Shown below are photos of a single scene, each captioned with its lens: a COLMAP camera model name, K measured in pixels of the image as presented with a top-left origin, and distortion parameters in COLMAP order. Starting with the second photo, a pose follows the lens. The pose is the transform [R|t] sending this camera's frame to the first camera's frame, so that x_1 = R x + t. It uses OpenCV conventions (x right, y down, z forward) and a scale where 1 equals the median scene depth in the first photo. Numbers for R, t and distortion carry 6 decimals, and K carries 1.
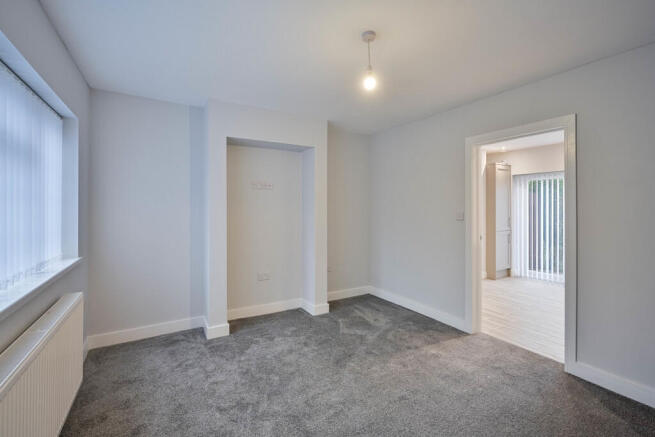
lens RADIAL K [[287.8, 0, 322.7], [0, 287.8, 212.0], [0, 0, 1]] dist [-0.035677, -0.000268]
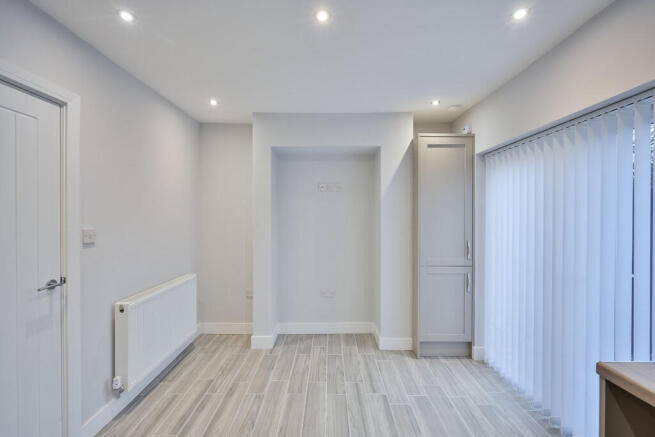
lens RADIAL K [[299.1, 0, 326.6], [0, 299.1, 218.9], [0, 0, 1]] dist [0.000811, 0.000039]
pose [[0.862372, -0.000953, -0.506274, 0.580737], [-0.003147, 0.999969, -0.007242, -0.009905], [0.506265, 0.007838, 0.862342, 0.342668]]
